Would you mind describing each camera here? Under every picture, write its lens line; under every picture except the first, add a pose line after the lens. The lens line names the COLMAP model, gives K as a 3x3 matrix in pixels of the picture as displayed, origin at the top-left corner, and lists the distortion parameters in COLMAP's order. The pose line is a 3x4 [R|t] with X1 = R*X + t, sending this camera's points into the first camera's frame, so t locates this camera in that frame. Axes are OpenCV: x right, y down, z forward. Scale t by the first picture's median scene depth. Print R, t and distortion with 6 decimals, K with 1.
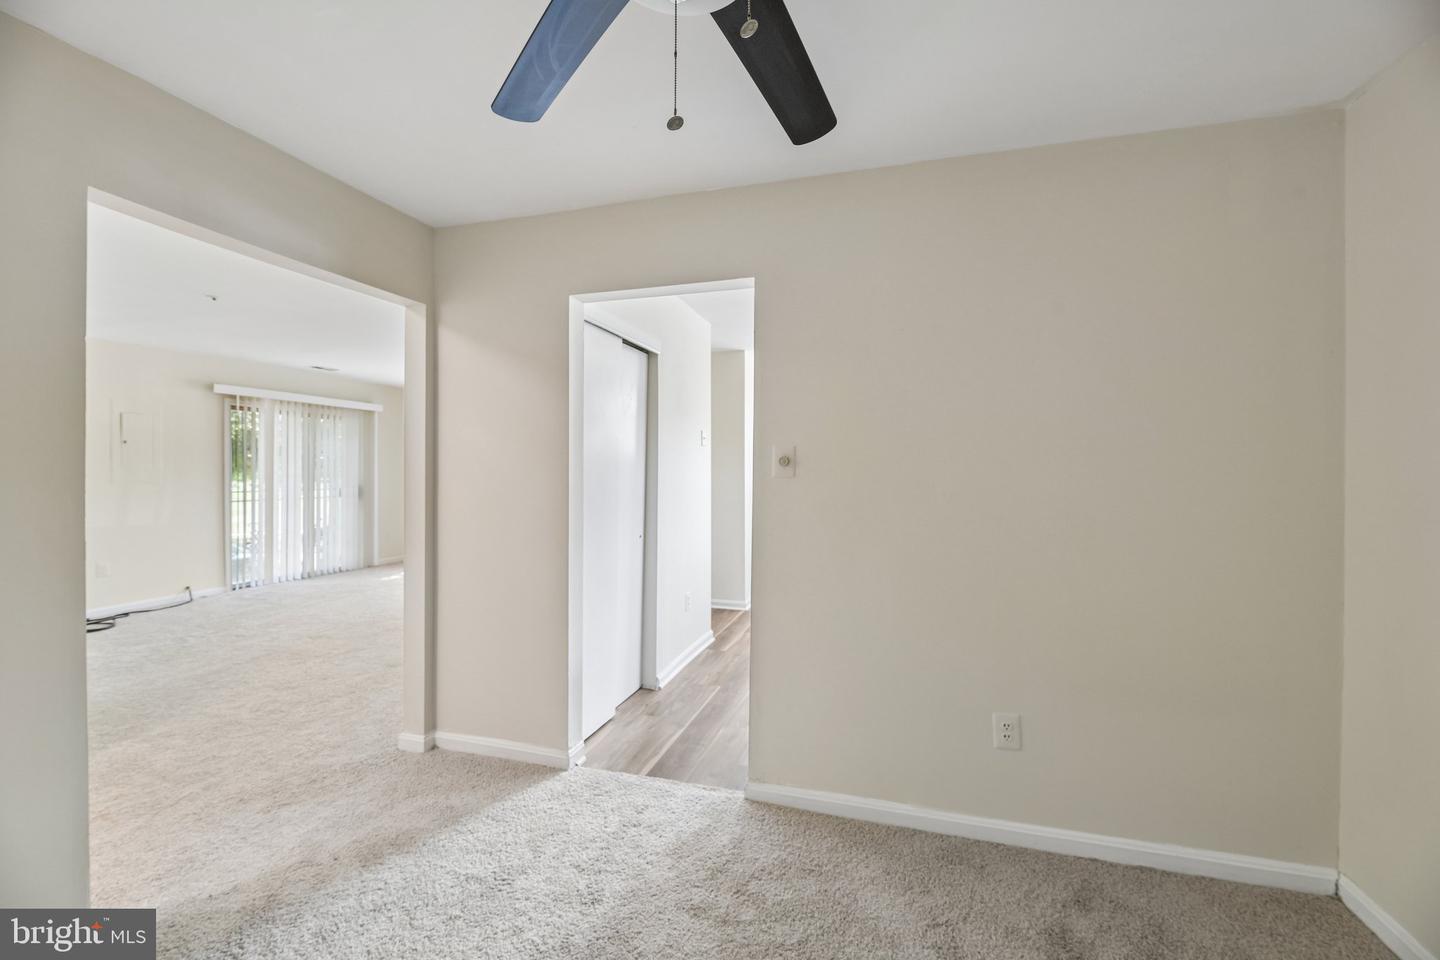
lens RADIAL K [[589.9, 0, 731.5], [0, 589.9, 466.4], [0, 0, 1]] dist [0.001566, -0.007028]
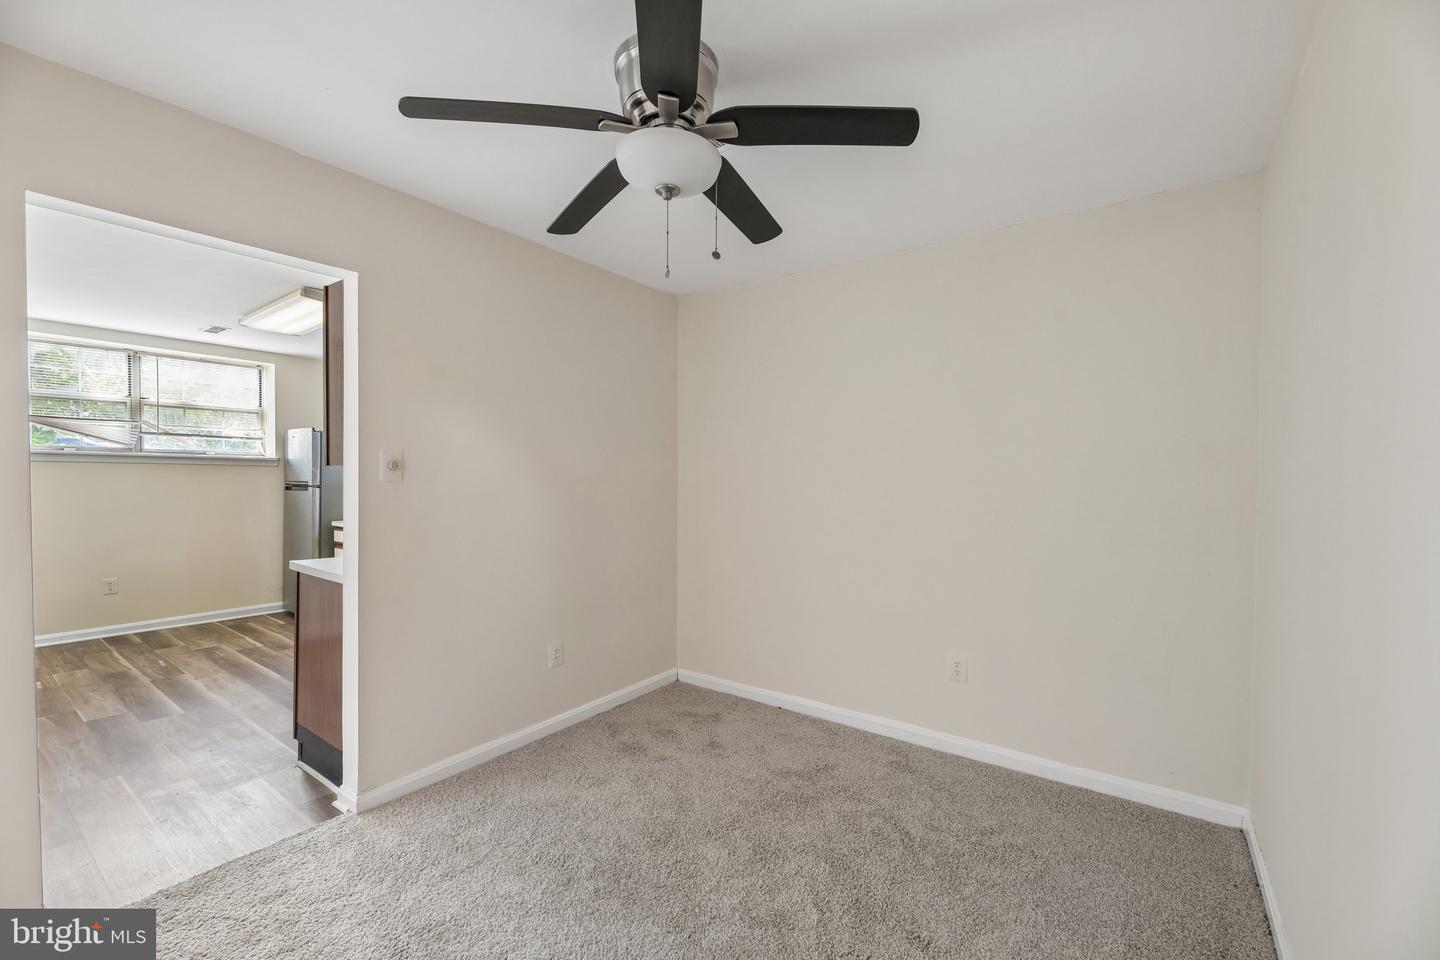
lens RADIAL K [[589.9, 0, 731.5], [0, 589.9, 466.4], [0, 0, 1]] dist [0.001566, -0.007028]
pose [[0.316316, 0.009455, 0.948607, -0.782246], [-0.022230, 0.999750, -0.002552, -0.019575], [-0.948393, -0.020280, 0.316447, 0.140072]]
